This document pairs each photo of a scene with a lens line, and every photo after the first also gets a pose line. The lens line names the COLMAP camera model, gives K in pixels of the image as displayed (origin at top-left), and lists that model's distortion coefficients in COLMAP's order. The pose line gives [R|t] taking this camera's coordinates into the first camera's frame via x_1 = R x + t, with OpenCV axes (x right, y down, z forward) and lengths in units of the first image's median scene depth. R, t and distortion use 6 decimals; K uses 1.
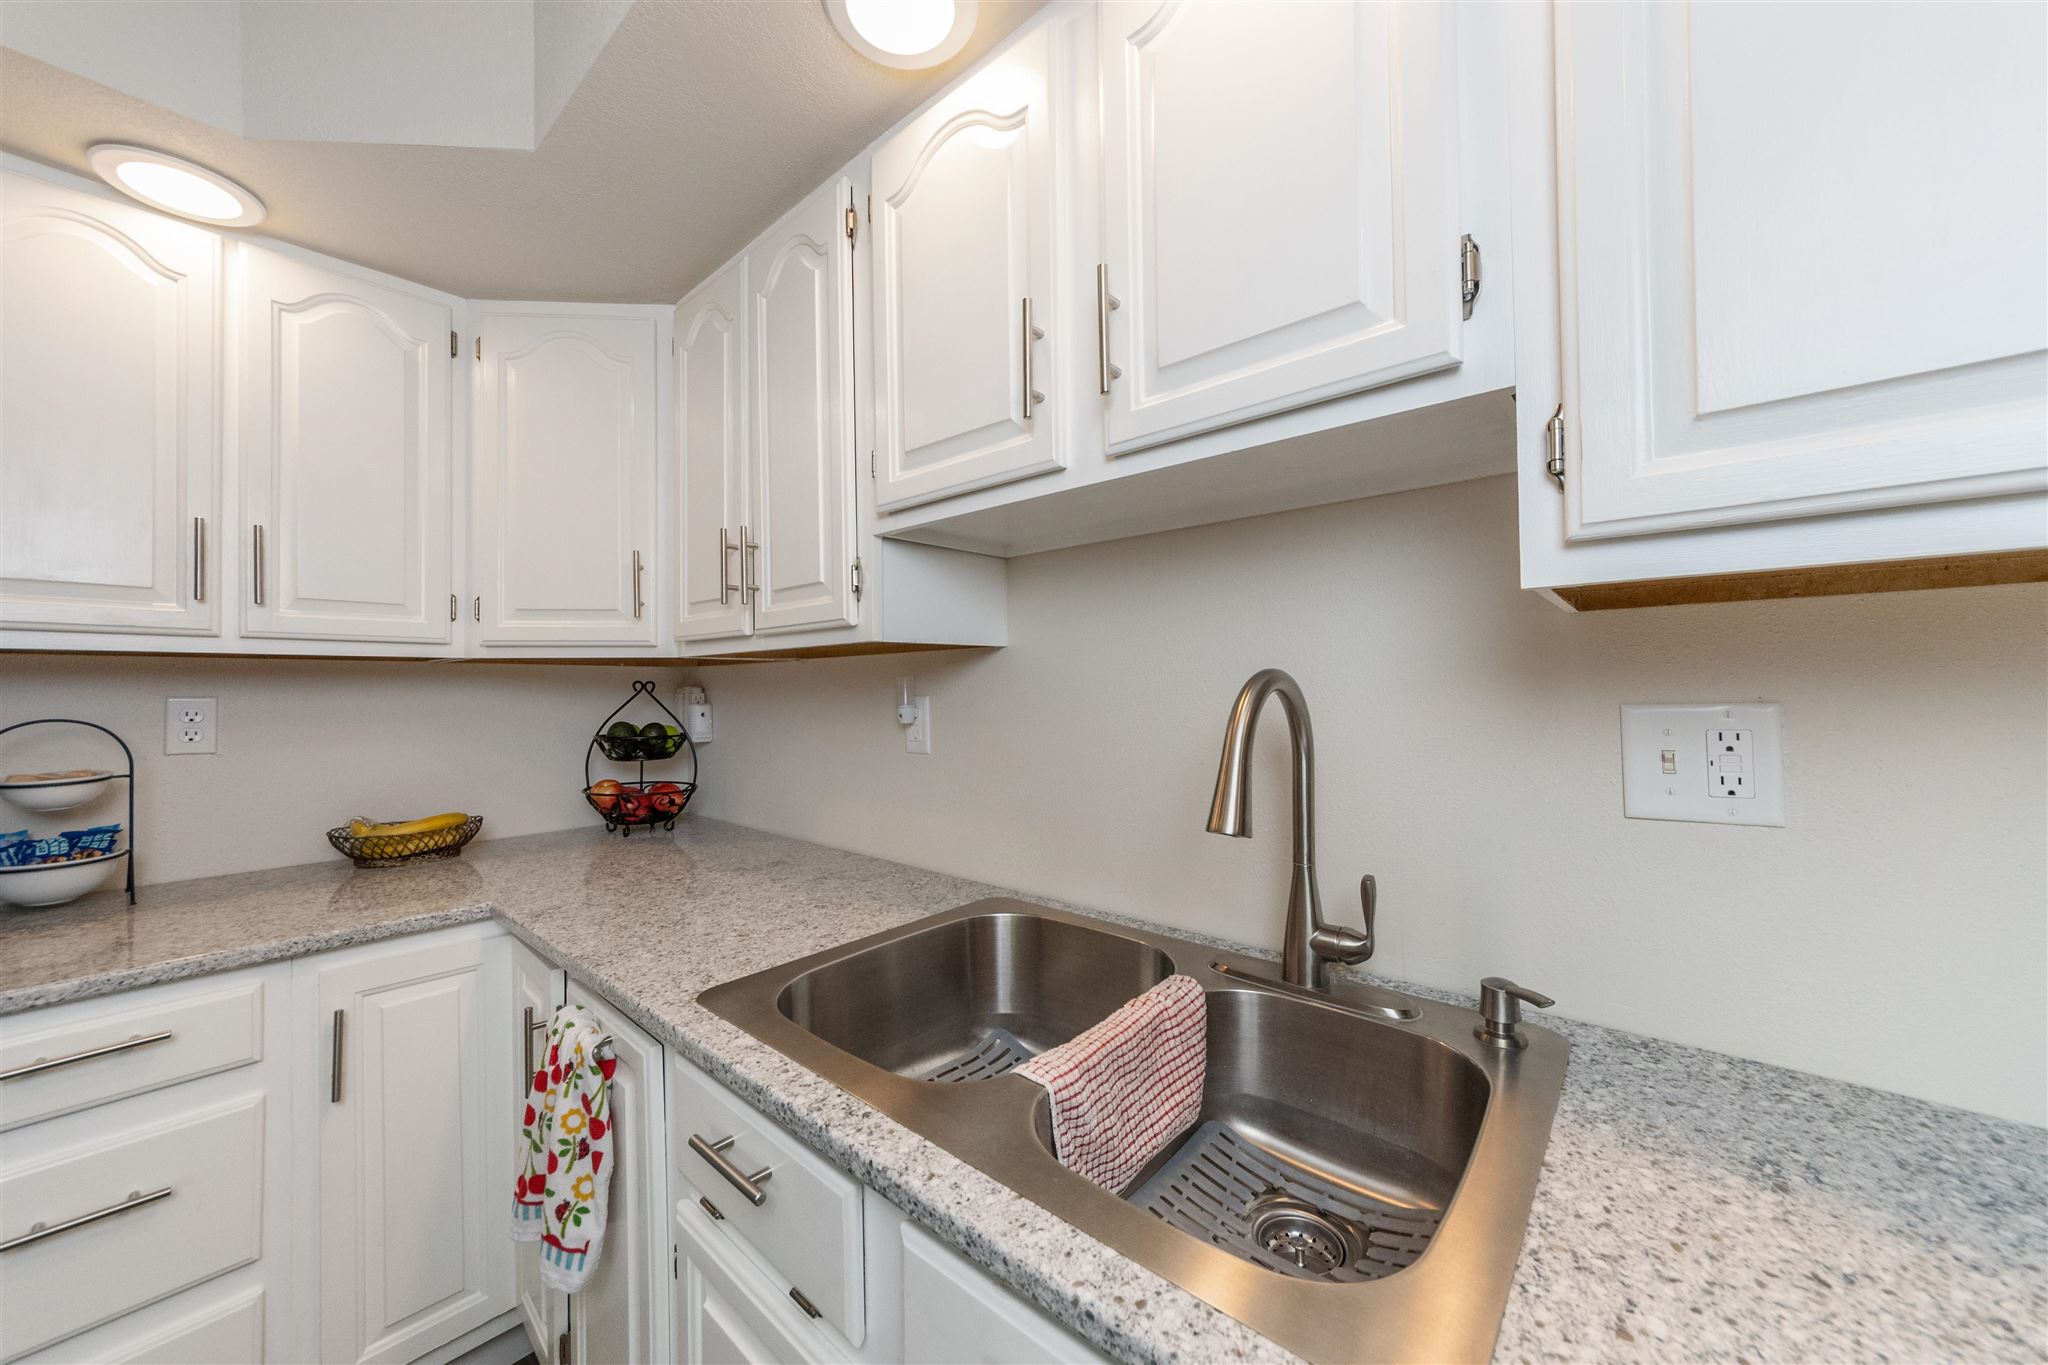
lens RADIAL K [[742.8, 0, 1030.7], [0, 742.8, 683.1], [0, 0, 1]] dist [0.001359, 0.000038]
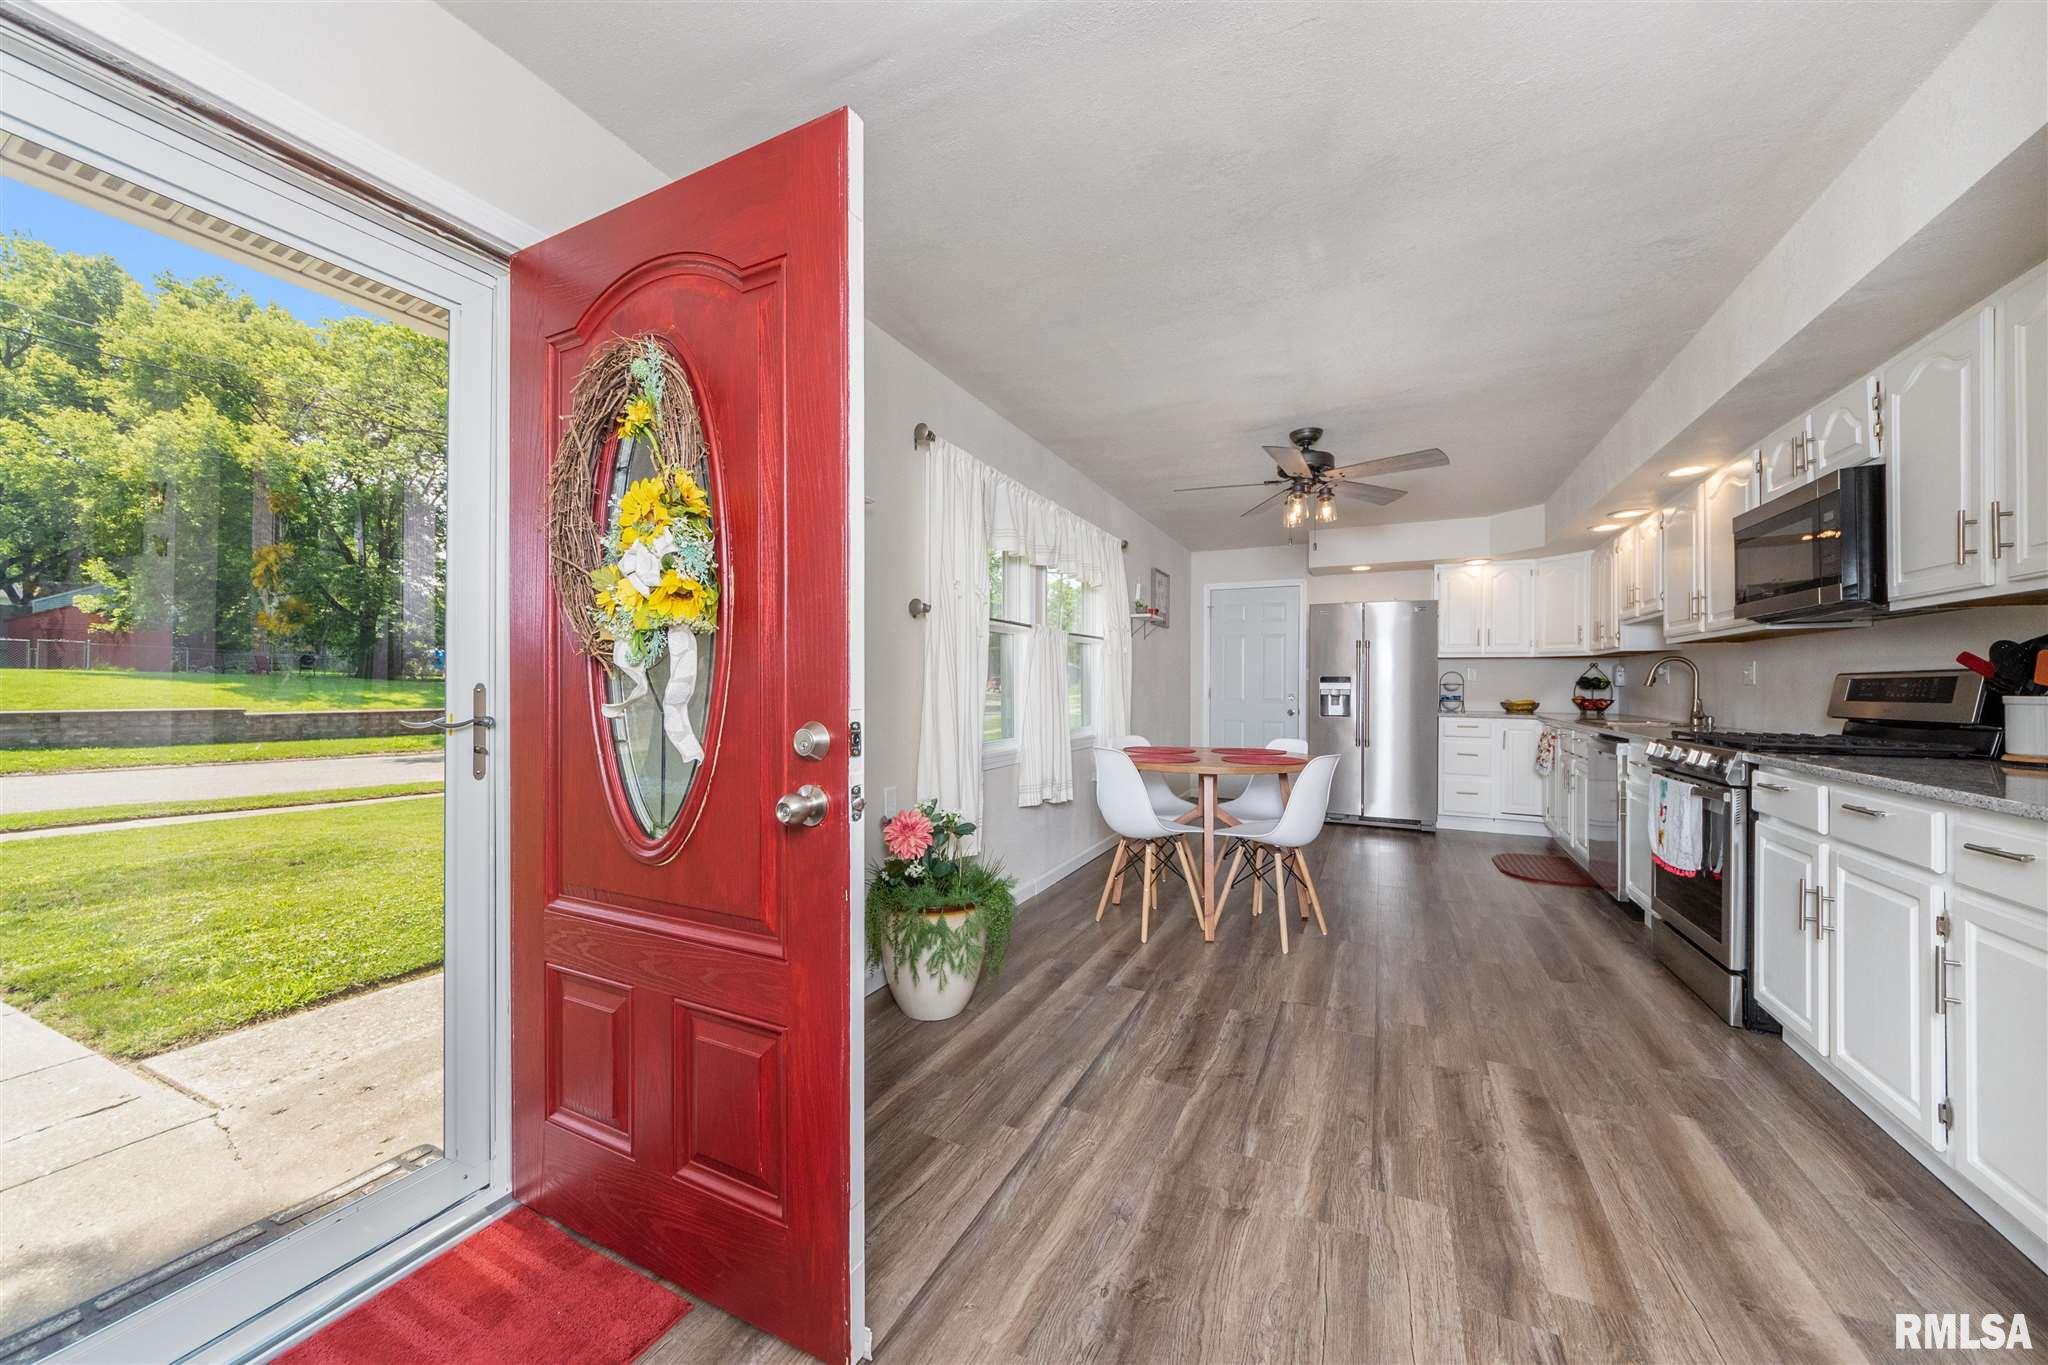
lens RADIAL K [[749.3, 0, 1018.5], [0, 749.3, 683.4], [0, 0, 1]] dist [-0.002828, -0.000260]
pose [[0.269920, 0.011777, -0.962811, 2.486756], [-0.003012, 0.999931, 0.011386, 0.076424], [0.962878, -0.000174, 0.269936, -2.880537]]
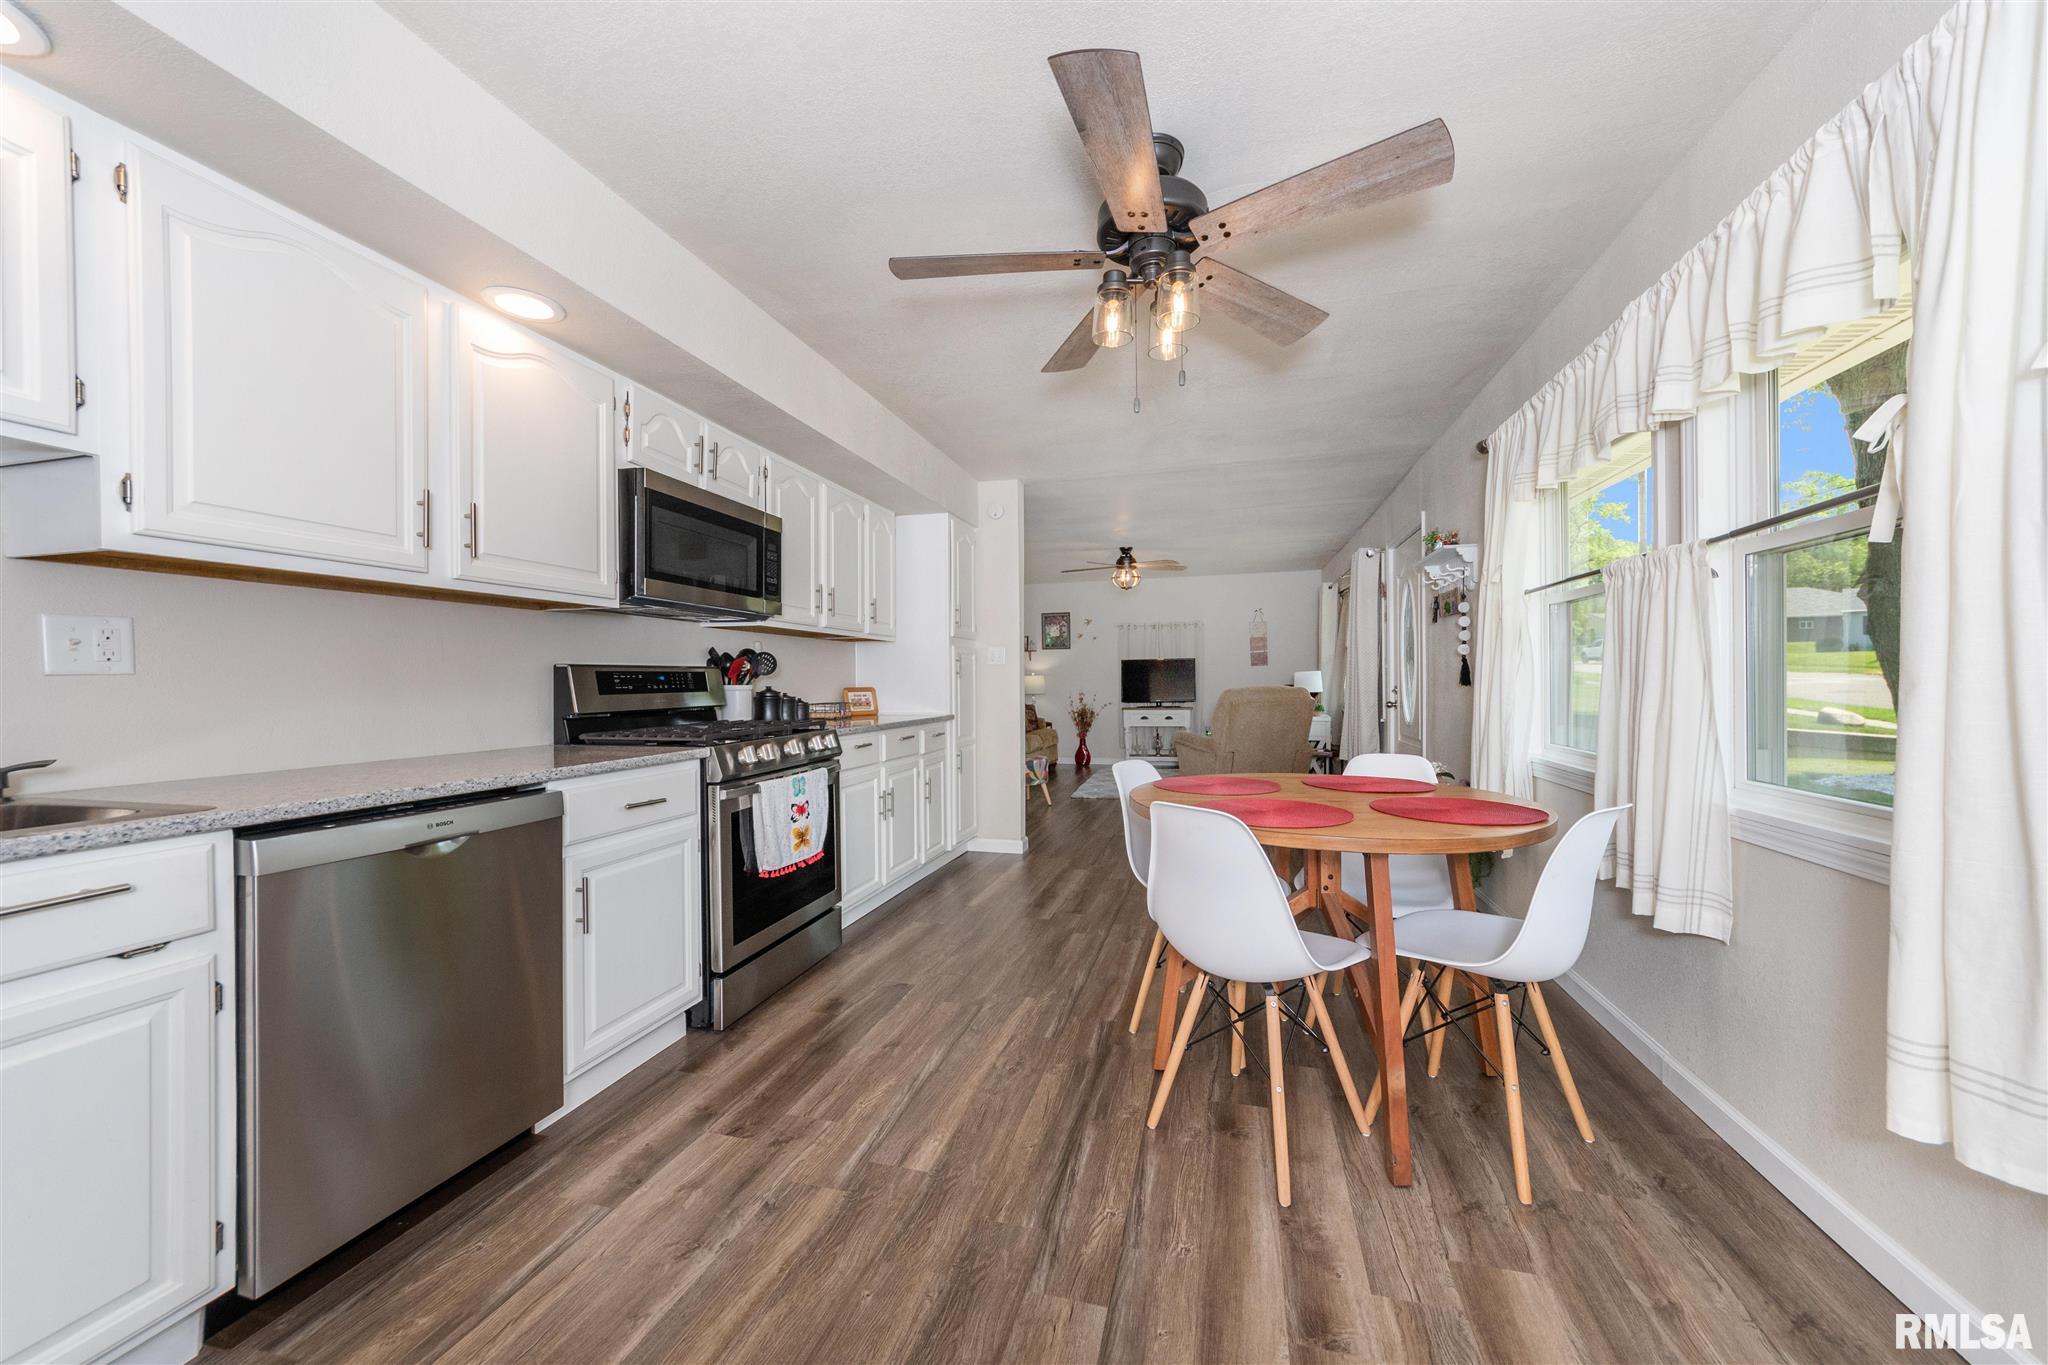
lens RADIAL K [[742.8, 0, 1030.7], [0, 742.8, 683.1], [0, 0, 1]] dist [0.001359, 0.000038]
pose [[-0.447089, 0.015897, 0.894348, -1.128464], [0.013118, 0.999851, -0.011215, 0.148083], [-0.894394, 0.006718, -0.447231, -0.211330]]
